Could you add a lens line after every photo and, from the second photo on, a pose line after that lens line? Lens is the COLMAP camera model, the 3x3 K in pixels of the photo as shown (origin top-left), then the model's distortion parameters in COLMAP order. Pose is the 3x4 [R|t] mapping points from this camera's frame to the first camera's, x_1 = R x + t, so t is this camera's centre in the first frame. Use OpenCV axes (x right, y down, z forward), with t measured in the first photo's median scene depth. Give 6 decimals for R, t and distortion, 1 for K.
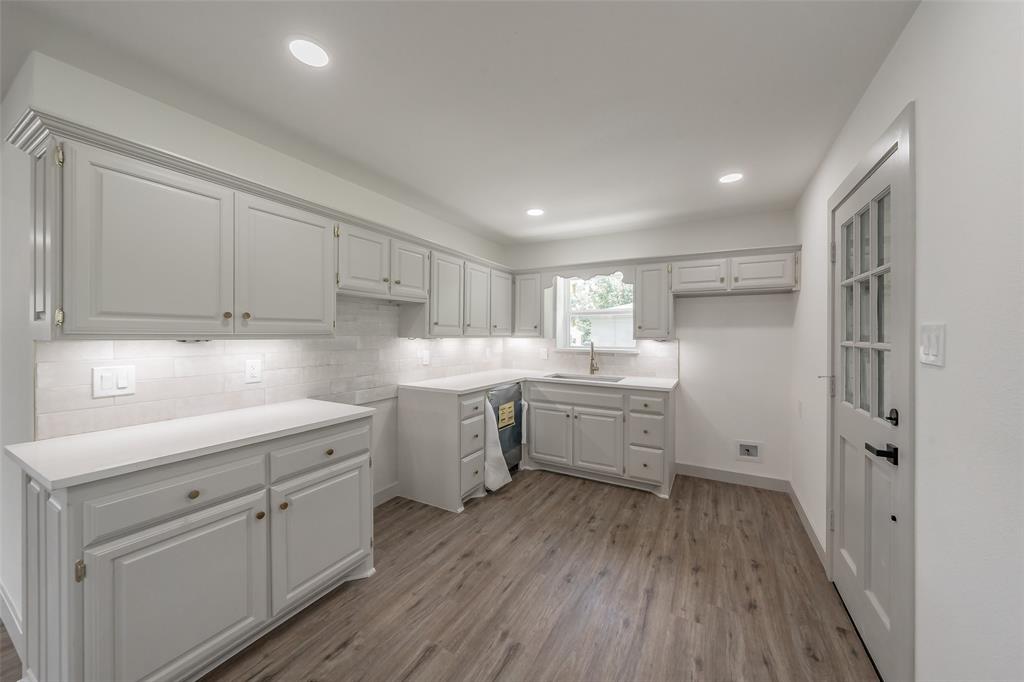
lens RADIAL K [[360.7, 0, 508.3], [0, 360.7, 336.3], [0, 0, 1]] dist [-0.001712, -0.000153]
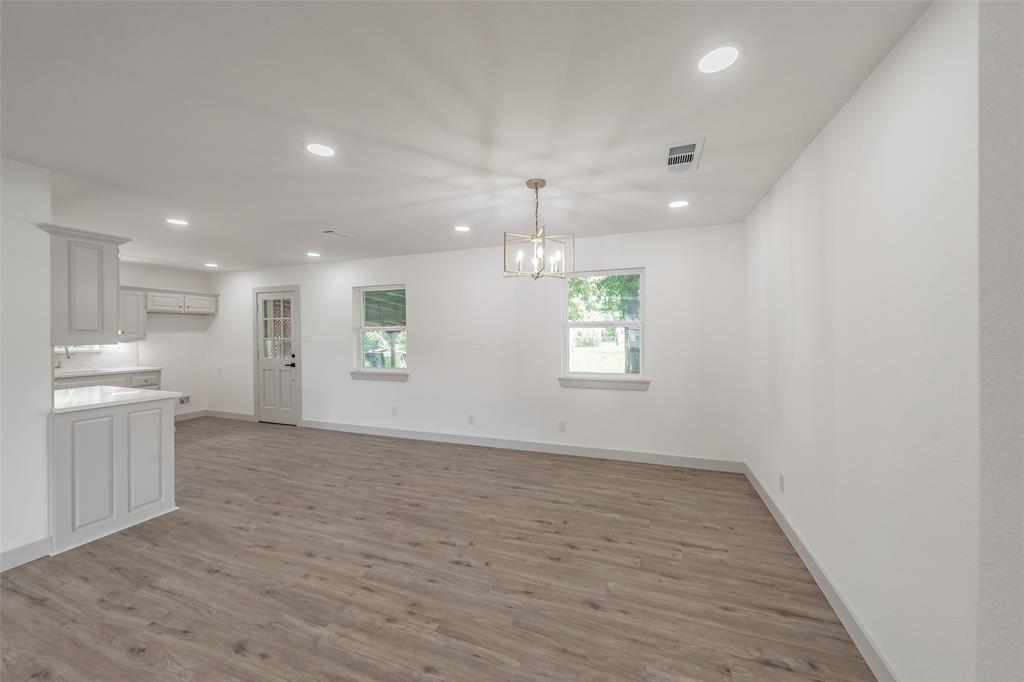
lens RADIAL K [[360.6, 0, 516.8], [0, 360.6, 332.7], [0, 0, 1]] dist [0.001212, 0.000143]
pose [[-0.170061, -0.004170, 0.985425, -1.612486], [0.012306, 0.999904, 0.006355, -0.016020], [-0.985357, 0.013207, -0.169993, -0.390429]]
